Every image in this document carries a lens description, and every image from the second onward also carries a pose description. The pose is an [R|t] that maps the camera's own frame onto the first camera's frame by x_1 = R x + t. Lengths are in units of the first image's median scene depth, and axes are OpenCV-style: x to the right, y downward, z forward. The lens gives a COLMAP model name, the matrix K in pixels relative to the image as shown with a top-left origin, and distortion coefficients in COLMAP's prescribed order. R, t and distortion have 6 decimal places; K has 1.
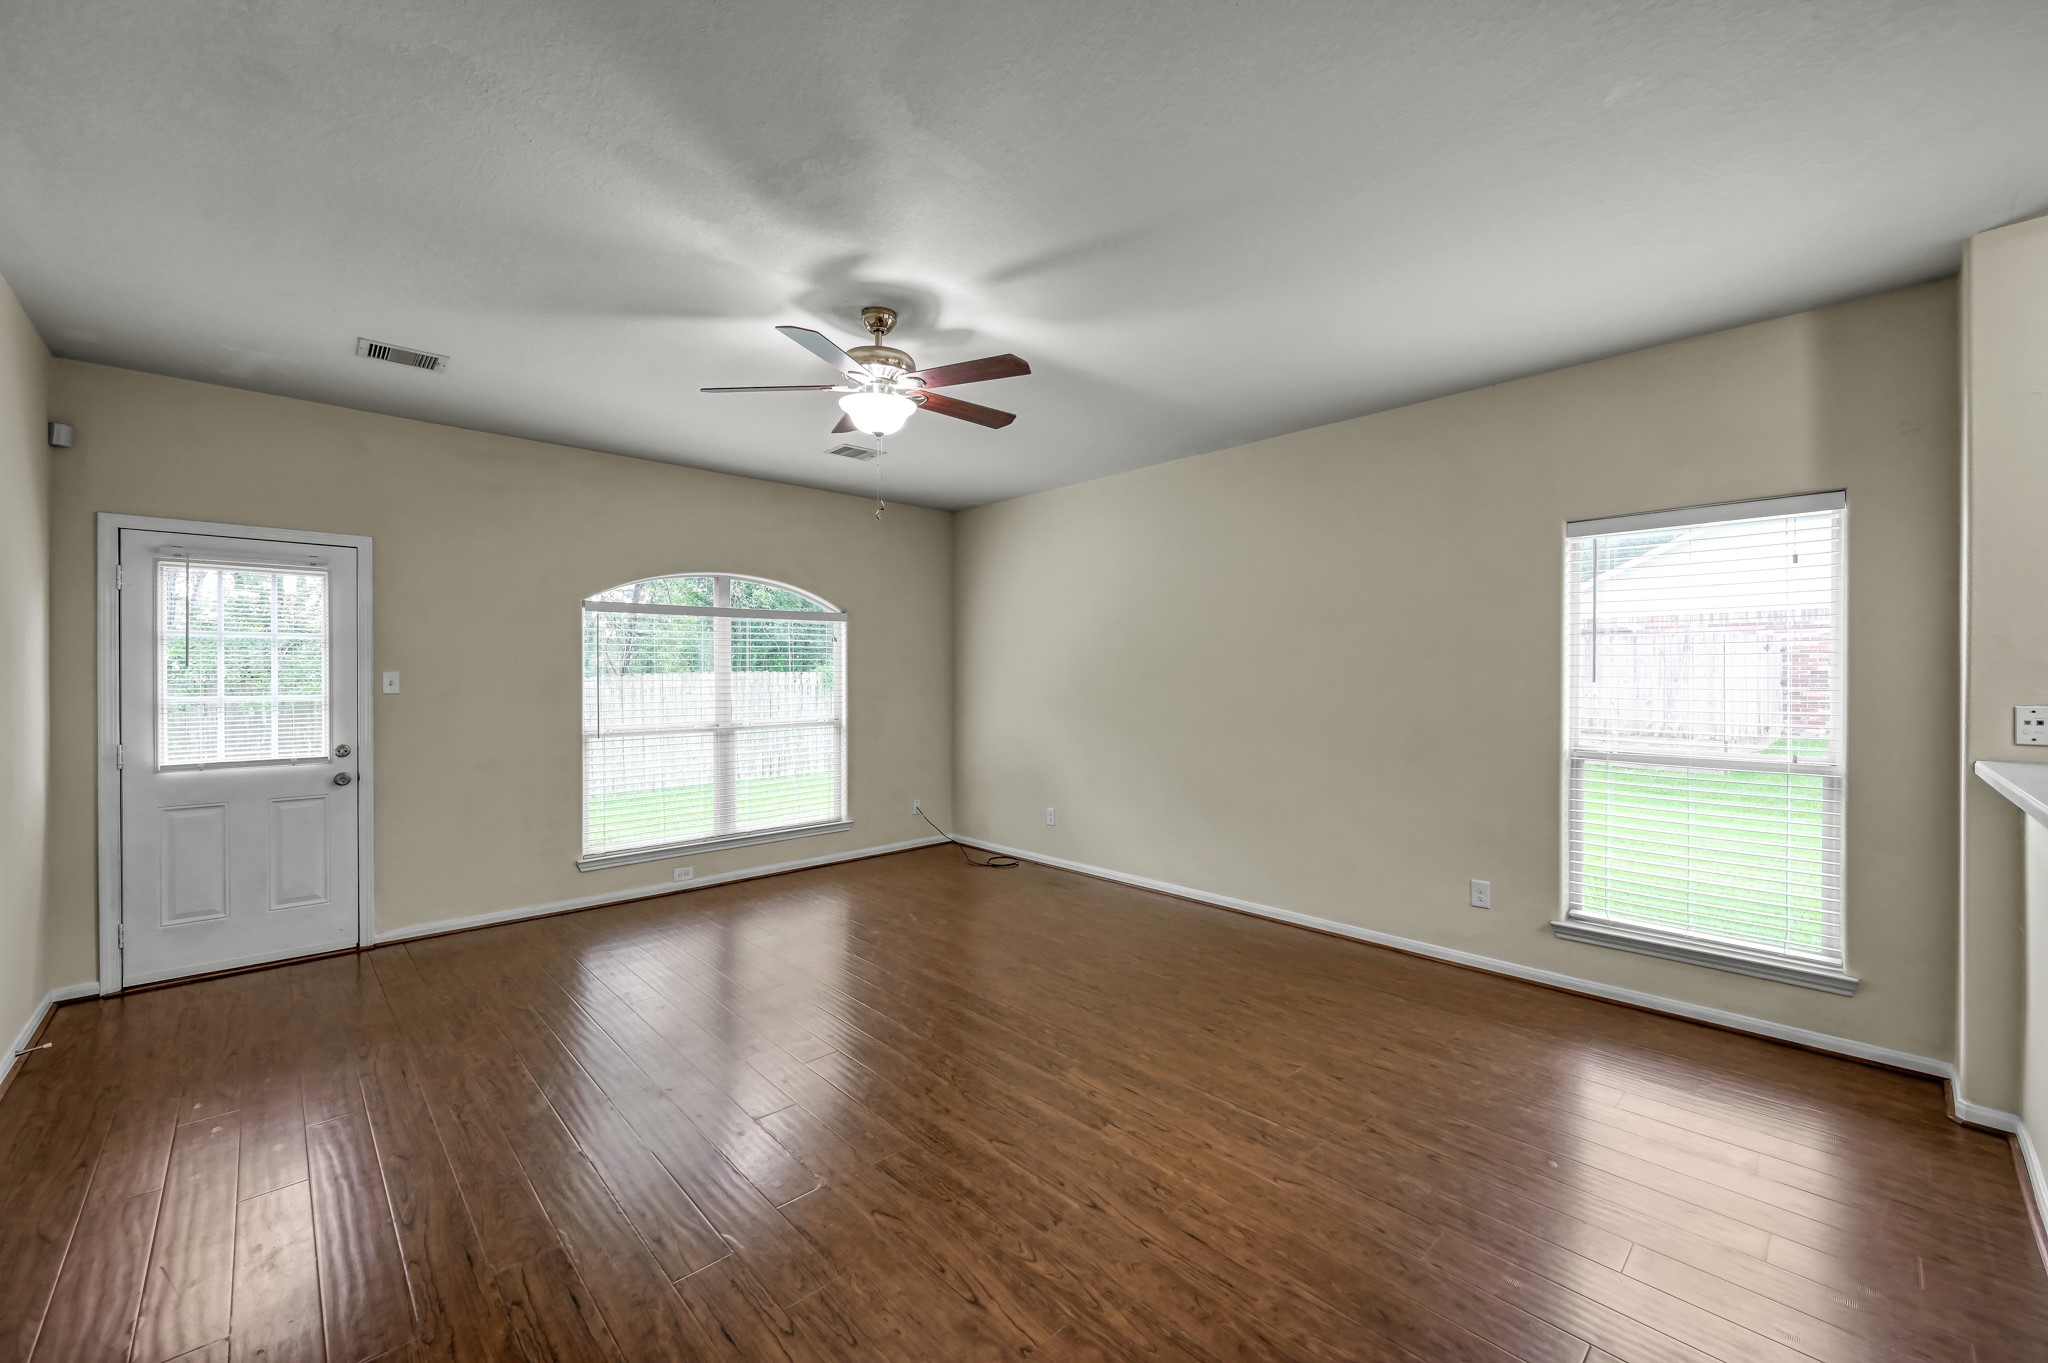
lens RADIAL K [[808.6, 0, 1022.6], [0, 808.6, 680.6], [0, 0, 1]] dist [-0.000892, 0.000472]
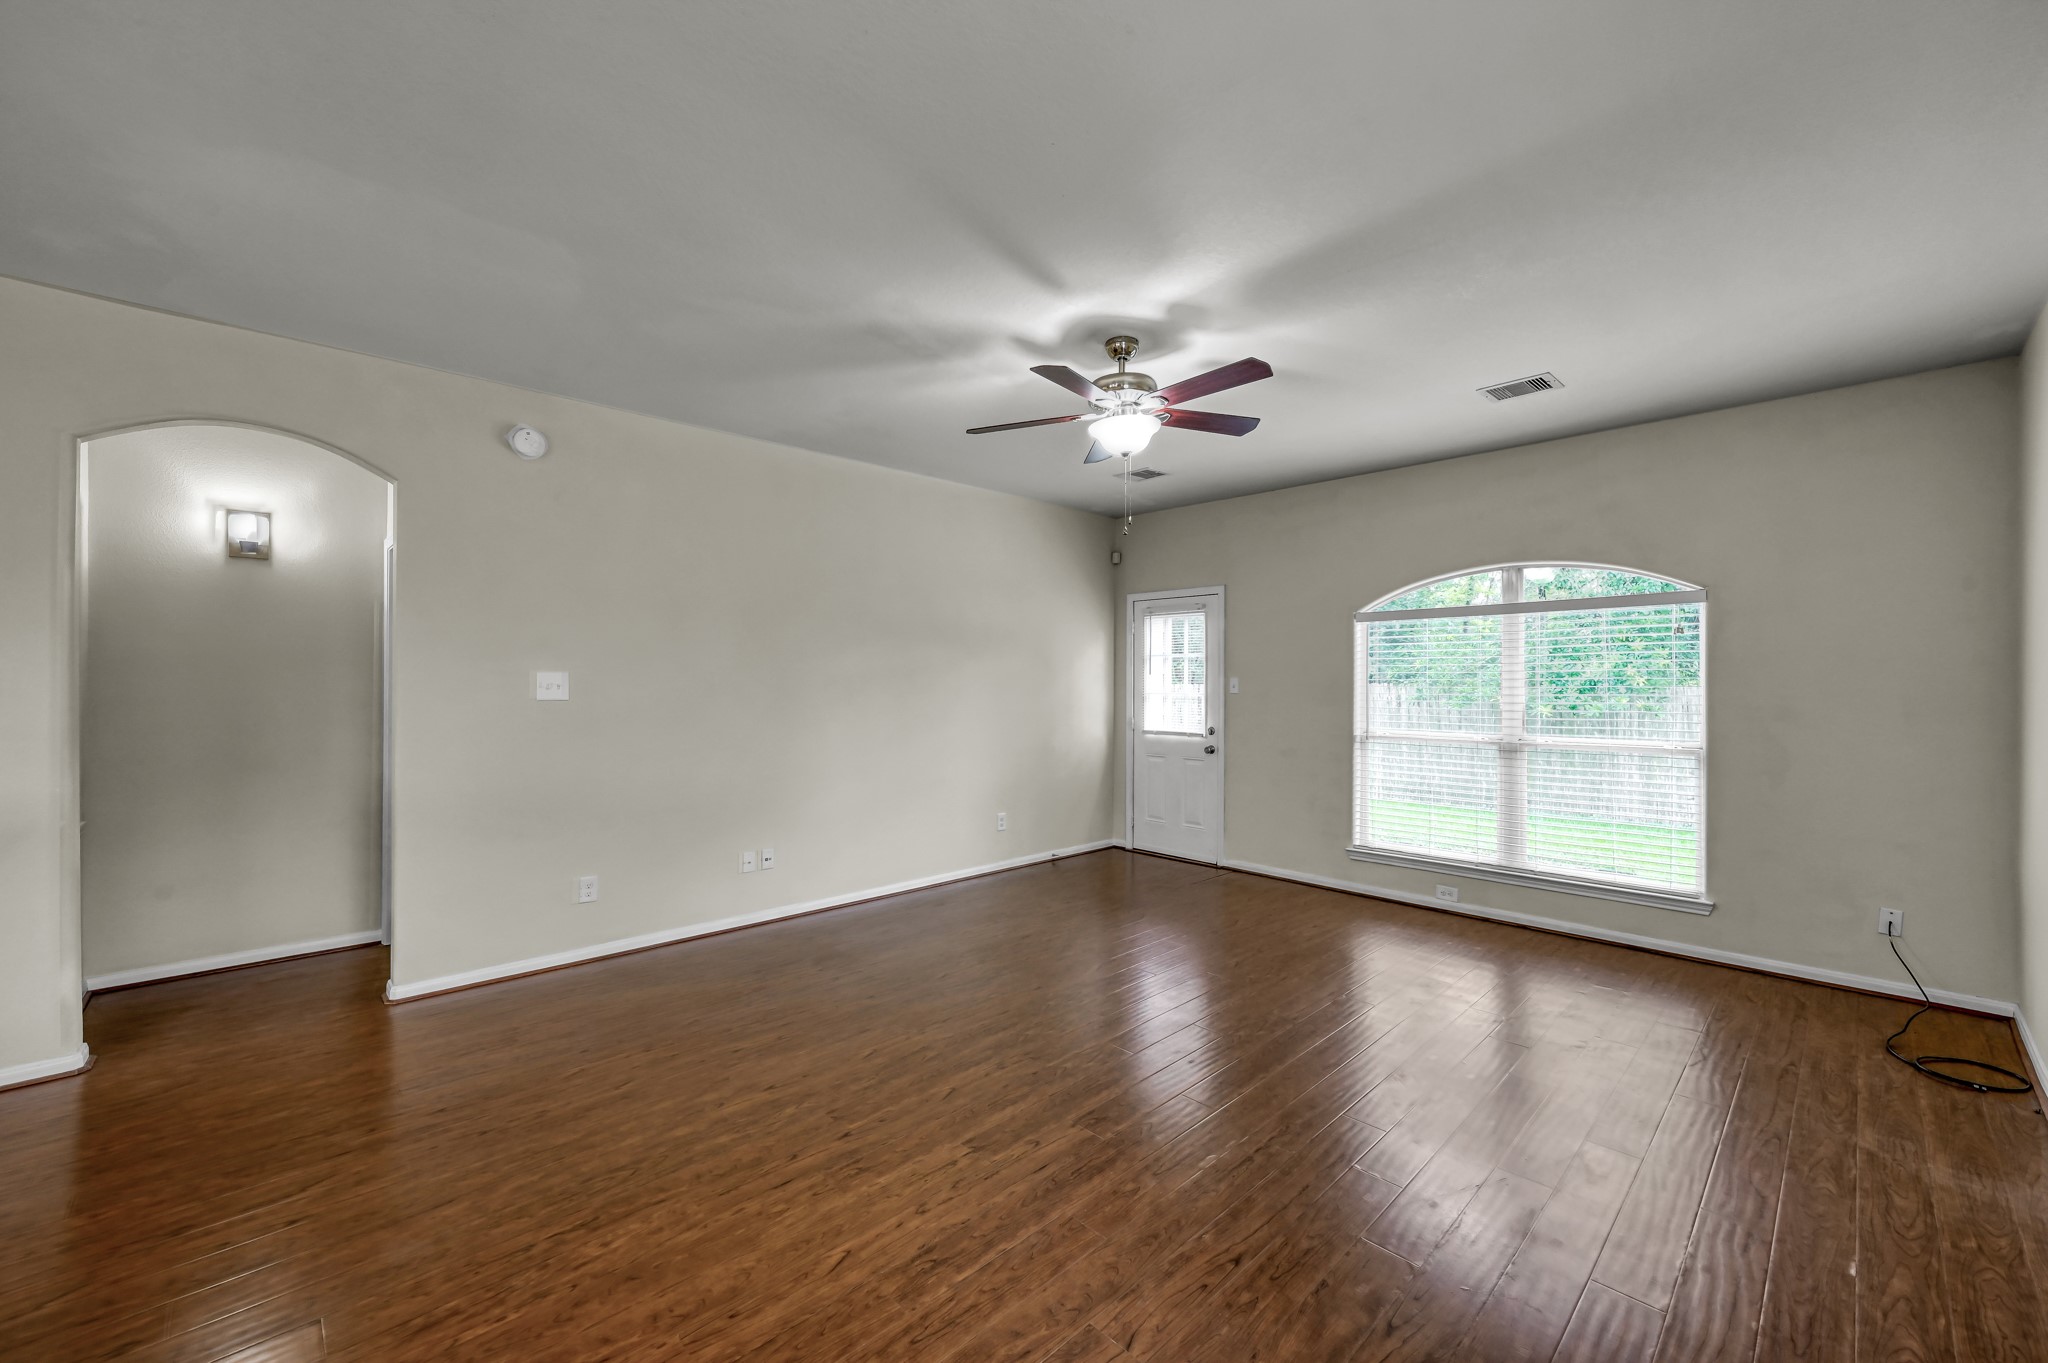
lens RADIAL K [[808.6, 0, 1031.3], [0, 808.6, 675.5], [0, 0, 1]] dist [-0.000892, 0.000472]
pose [[0.013924, -0.002951, -0.999899, 0.753615], [-0.009434, 0.999951, -0.003083, -0.008655], [0.999859, 0.009476, 0.013896, 0.741387]]
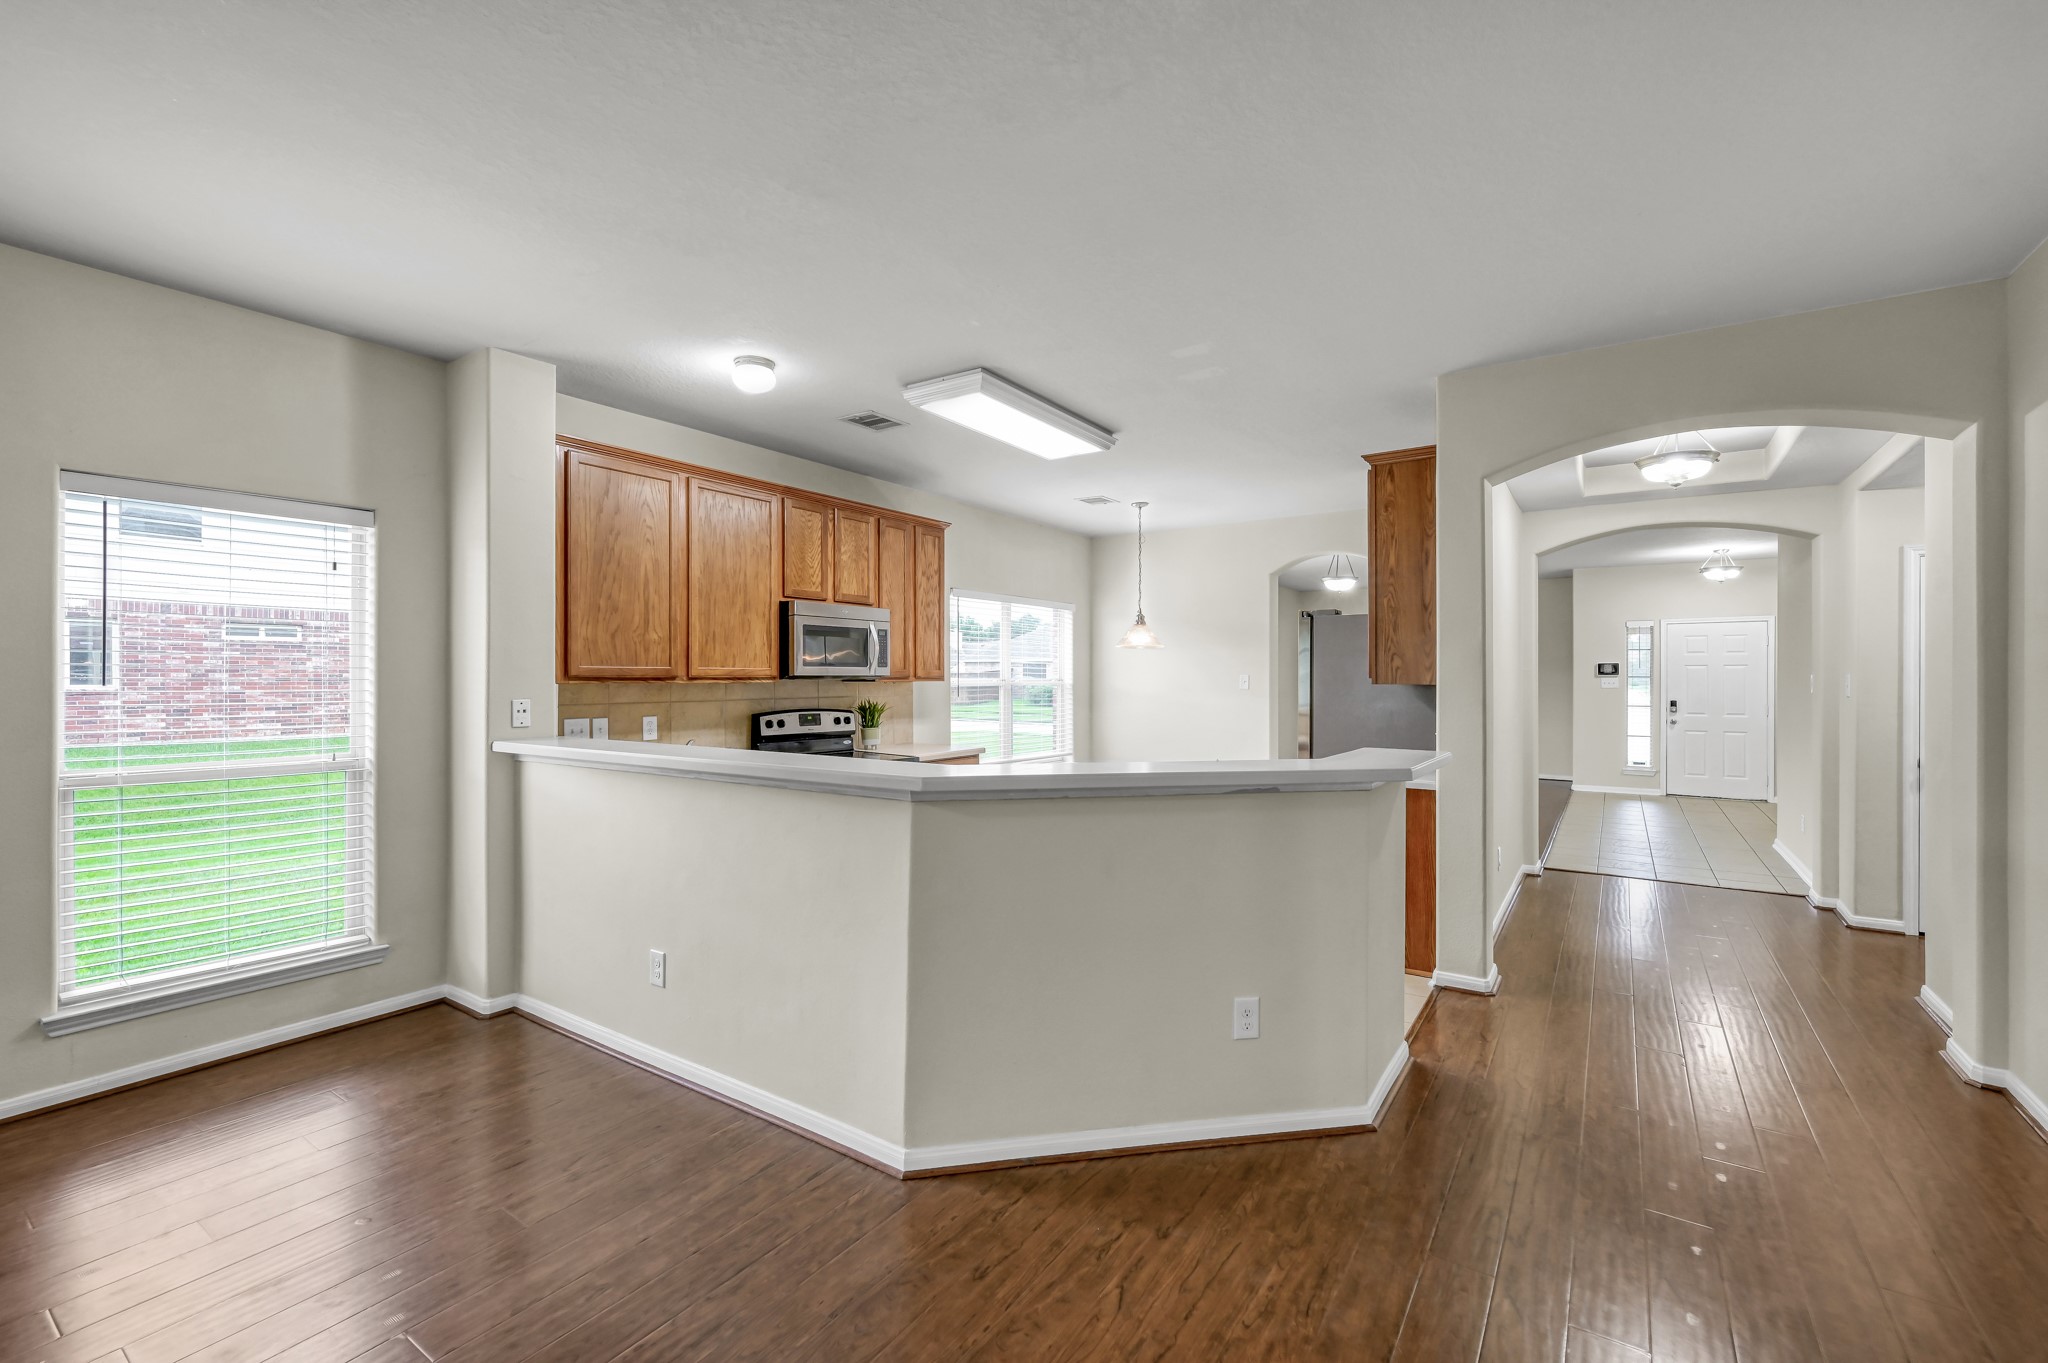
lens RADIAL K [[870.0, 0, 1023.5], [0, 870.0, 678.3], [0, 0, 1]] dist [0.000630, -0.000184]
pose [[-0.217863, -0.001363, 0.975978, -0.294948], [0.003654, 0.999991, 0.002213, -0.004033], [-0.975972, 0.004048, -0.217856, 0.321356]]
